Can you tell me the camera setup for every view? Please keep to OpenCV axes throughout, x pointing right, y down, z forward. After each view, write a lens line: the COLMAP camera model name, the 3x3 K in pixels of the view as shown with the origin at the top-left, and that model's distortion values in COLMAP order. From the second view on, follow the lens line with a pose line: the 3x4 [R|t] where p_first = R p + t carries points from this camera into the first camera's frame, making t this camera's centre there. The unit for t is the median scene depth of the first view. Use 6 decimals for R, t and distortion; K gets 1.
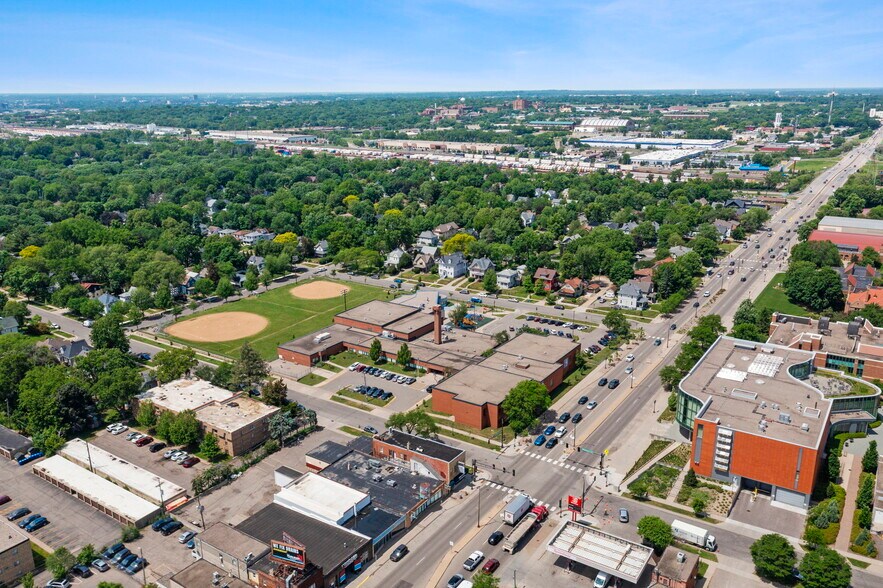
lens RADIAL K [[698.0, 0, 445.9], [0, 698.0, 296.0], [0, 0, 1]] dist [0.003408, 0.001577]
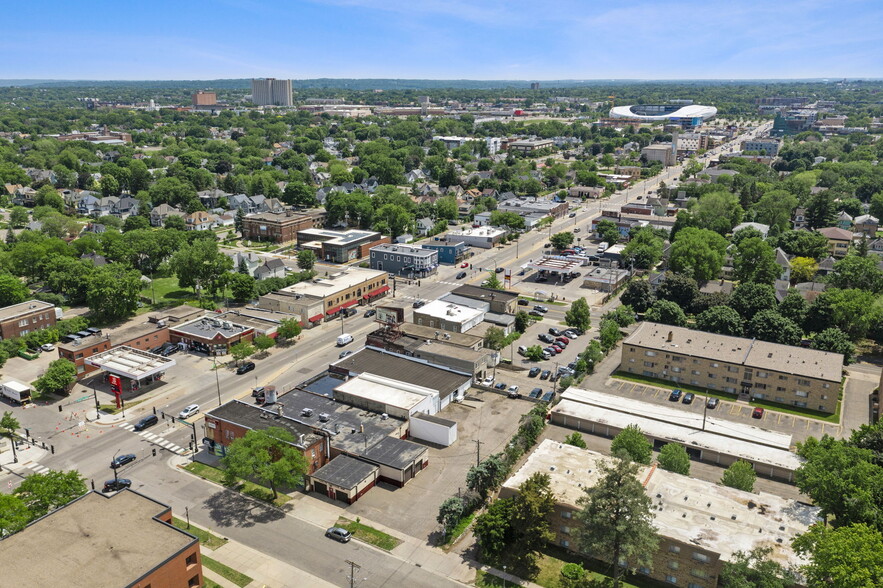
lens RADIAL K [[705.0, 0, 431.7], [0, 705.0, 294.8], [0, 0, 1]] dist [0.001376, 0.000901]
pose [[-0.998929, 0.019428, -0.041992, -0.096216], [-0.006933, 0.834464, 0.551019, -0.156948], [0.045746, 0.550720, -0.833435, 0.814440]]
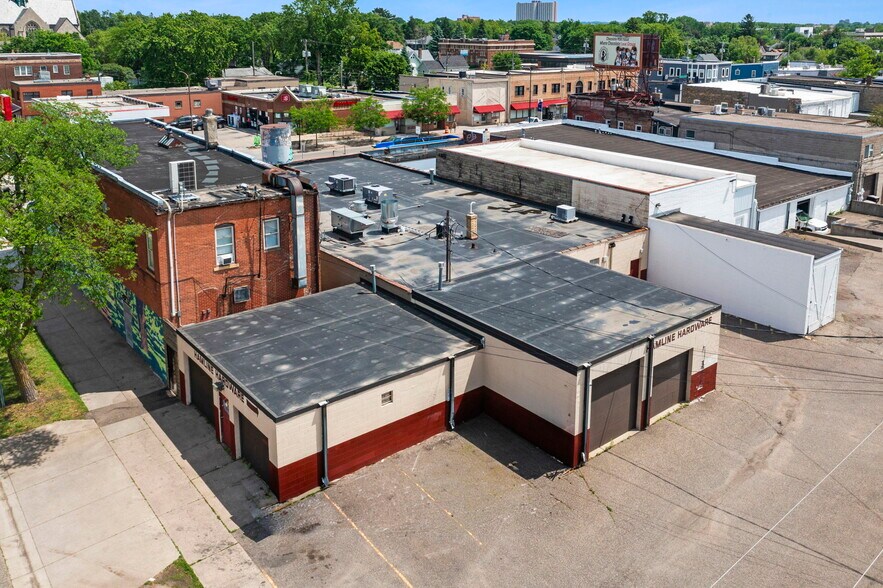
lens RADIAL K [[735.4, 0, 442.7], [0, 735.4, 169.6], [0, 0, 1]] dist [0.007381, 0.000902]
pose [[-0.954723, -0.059026, 0.291581, -0.101536], [0.082211, 0.889606, 0.449269, 0.065905], [-0.285911, 0.452898, -0.844475, 0.617886]]
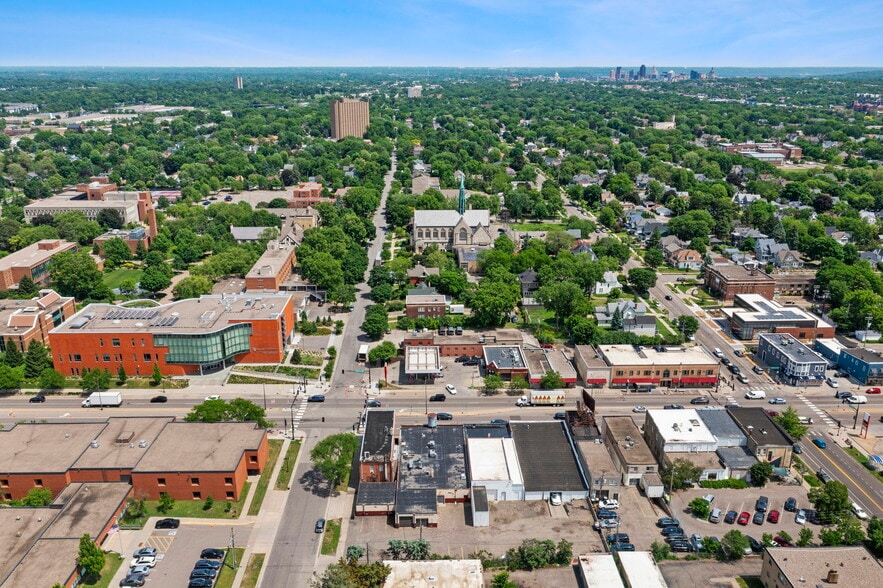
lens RADIAL K [[705.0, 0, 431.7], [0, 705.0, 294.8], [0, 0, 1]] dist [0.001376, 0.000901]
pose [[-0.564973, -0.245851, 0.787631, -0.419551], [0.239588, 0.864567, 0.441725, -0.189920], [-0.789558, 0.438270, -0.429555, 0.673254]]
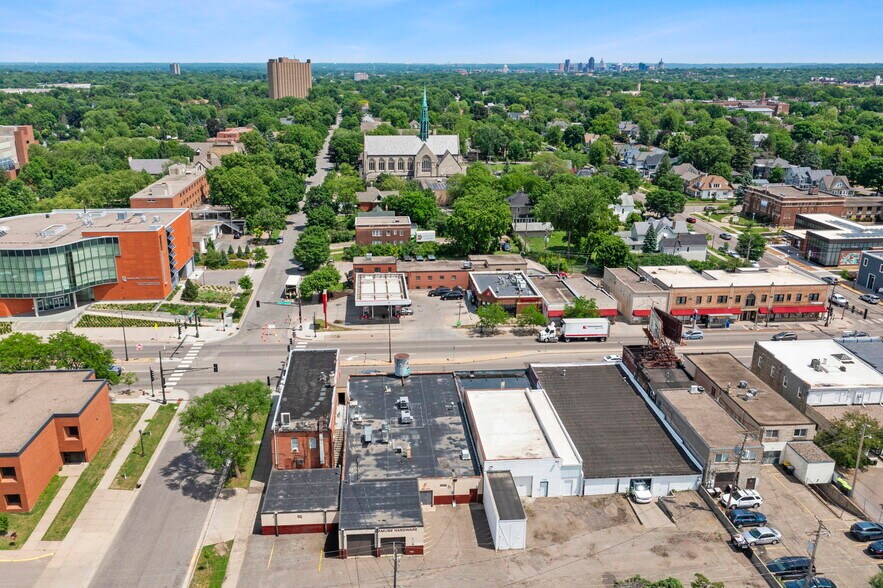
lens RADIAL K [[714.6, 0, 415.3], [0, 714.6, 289.7], [0, 0, 1]] dist [0.001408, 0.001249]
pose [[-0.605126, -0.232842, 0.761319, -0.258502], [0.230663, 0.863983, 0.447581, -0.039880], [-0.761982, 0.446451, -0.469110, 0.614438]]
